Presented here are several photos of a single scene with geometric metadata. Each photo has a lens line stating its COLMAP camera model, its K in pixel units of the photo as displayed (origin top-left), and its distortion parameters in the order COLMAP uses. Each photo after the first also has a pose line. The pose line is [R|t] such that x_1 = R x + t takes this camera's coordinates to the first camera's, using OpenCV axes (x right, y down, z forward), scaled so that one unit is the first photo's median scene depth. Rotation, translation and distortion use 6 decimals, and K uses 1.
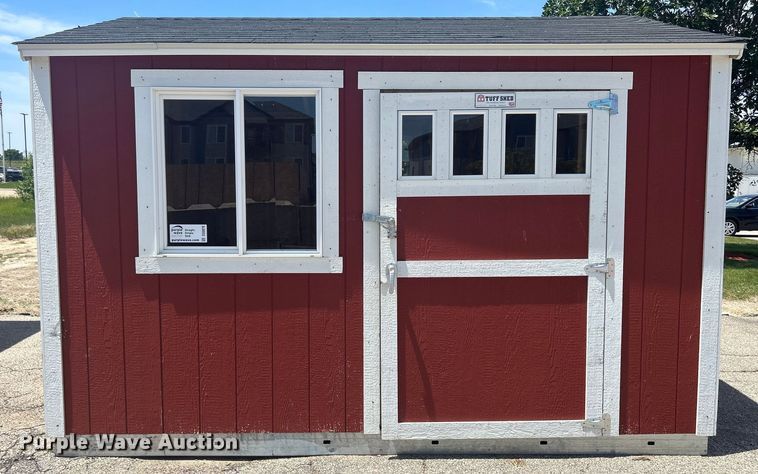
lens RADIAL K [[643.1, 0, 379.0], [0, 643.1, 237.0], [0, 0, 1]] dist [0.094016, -0.129522]
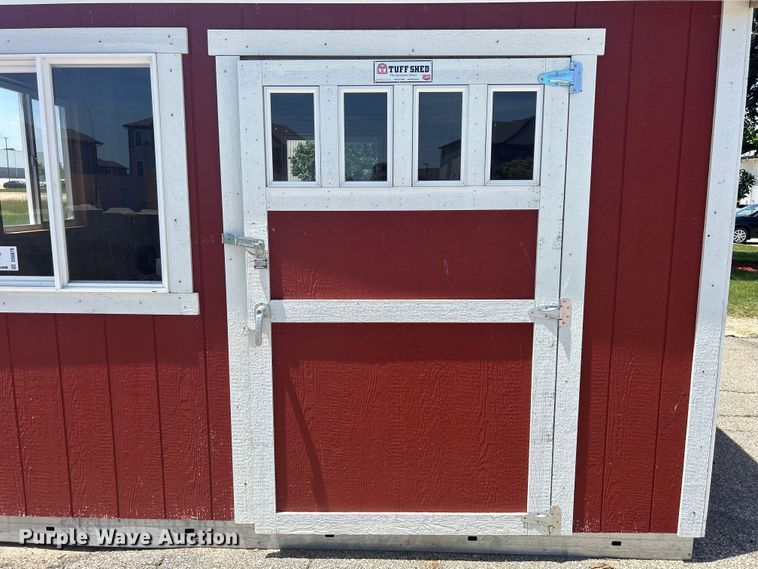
lens RADIAL K [[585.5, 0, 387.0], [0, 585.5, 278.9], [0, 0, 1]] dist [0.062624, -0.066635]
pose [[0.999034, 0.010229, -0.042731, 0.185910], [-0.007037, 0.997220, 0.074182, -0.035910], [0.043371, -0.073810, 0.996329, 0.344384]]
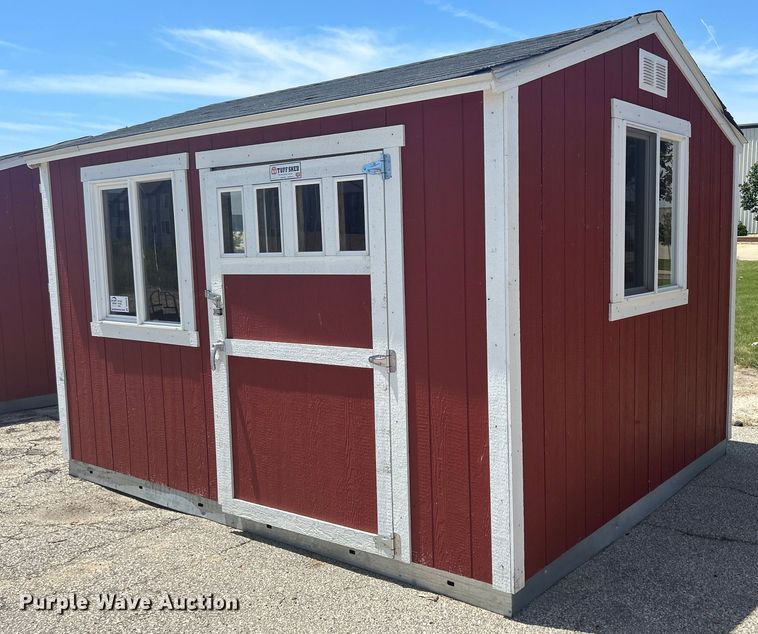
lens RADIAL K [[759.4, 0, 394.4], [0, 759.4, 328.6], [0, 0, 1]] dist [0.192093, -0.448623]
pose [[0.777865, 0.052198, -0.626259, 0.971442], [-0.026698, 0.998390, 0.050053, -0.044568], [0.627864, -0.022215, 0.778006, 0.231484]]
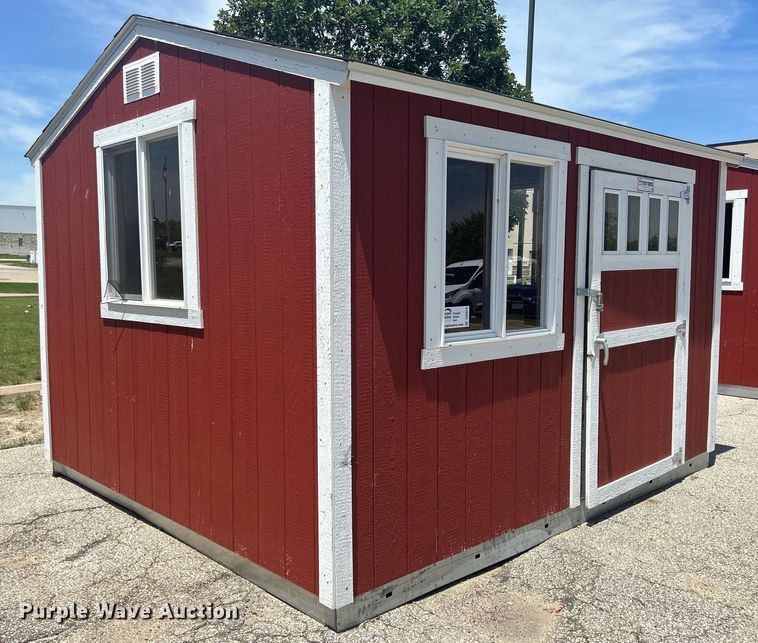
lens RADIAL K [[737.1, 0, 367.3], [0, 737.1, 334.3], [0, 0, 1]] dist [0.071912, -0.004914]
pose [[0.724789, -0.064858, 0.685912, -1.050803], [0.063449, 0.997612, 0.027286, -0.017131], [-0.686043, 0.023744, 0.727173, 0.381124]]
